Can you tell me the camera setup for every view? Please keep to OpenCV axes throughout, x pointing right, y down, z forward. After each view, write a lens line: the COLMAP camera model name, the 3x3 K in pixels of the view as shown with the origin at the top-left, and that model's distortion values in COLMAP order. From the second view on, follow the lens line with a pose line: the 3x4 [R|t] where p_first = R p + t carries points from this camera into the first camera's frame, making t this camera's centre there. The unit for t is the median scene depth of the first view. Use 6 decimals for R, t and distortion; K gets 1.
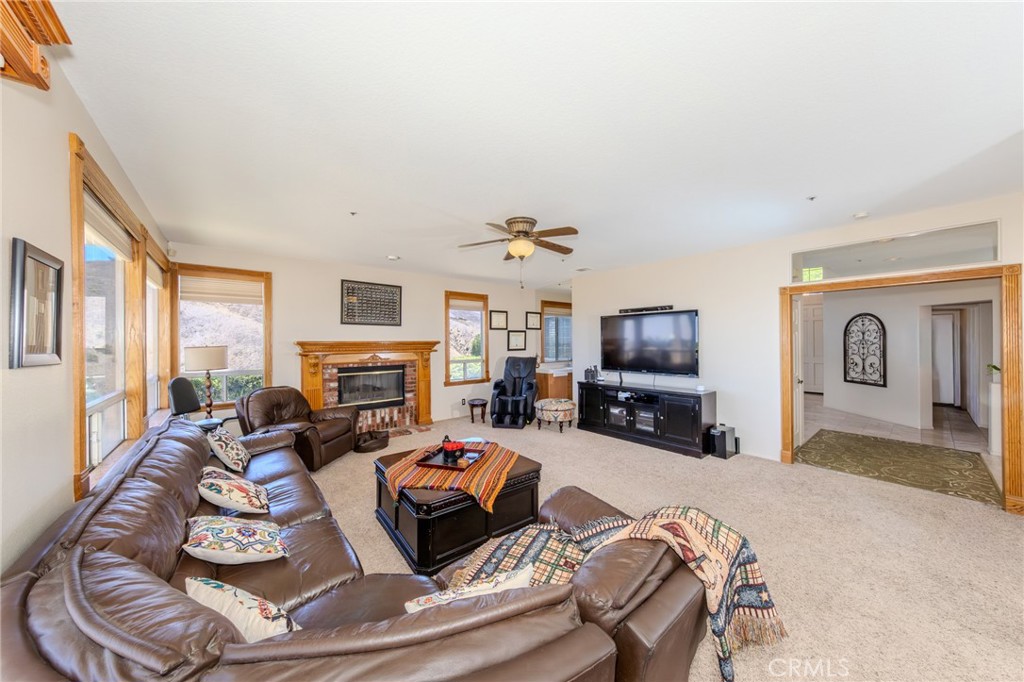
lens RADIAL K [[342.8, 0, 513.9], [0, 342.8, 340.0], [0, 0, 1]] dist [0.000585, 0.000007]
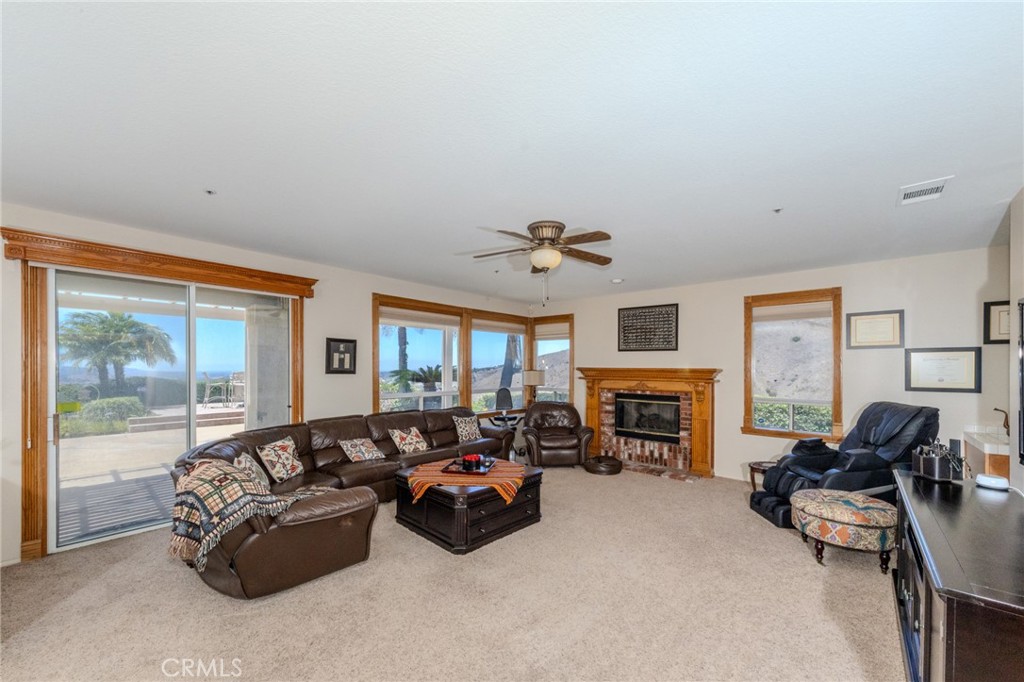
lens RADIAL K [[385.0, 0, 530.5], [0, 385.0, 366.4], [0, 0, 1]] dist [-0.000451, 0.000019]
pose [[0.172350, 0.003006, -0.985031, 0.555717], [-0.005055, 0.999985, 0.002167, -0.001712], [0.985023, 0.004606, 0.172363, 0.482143]]
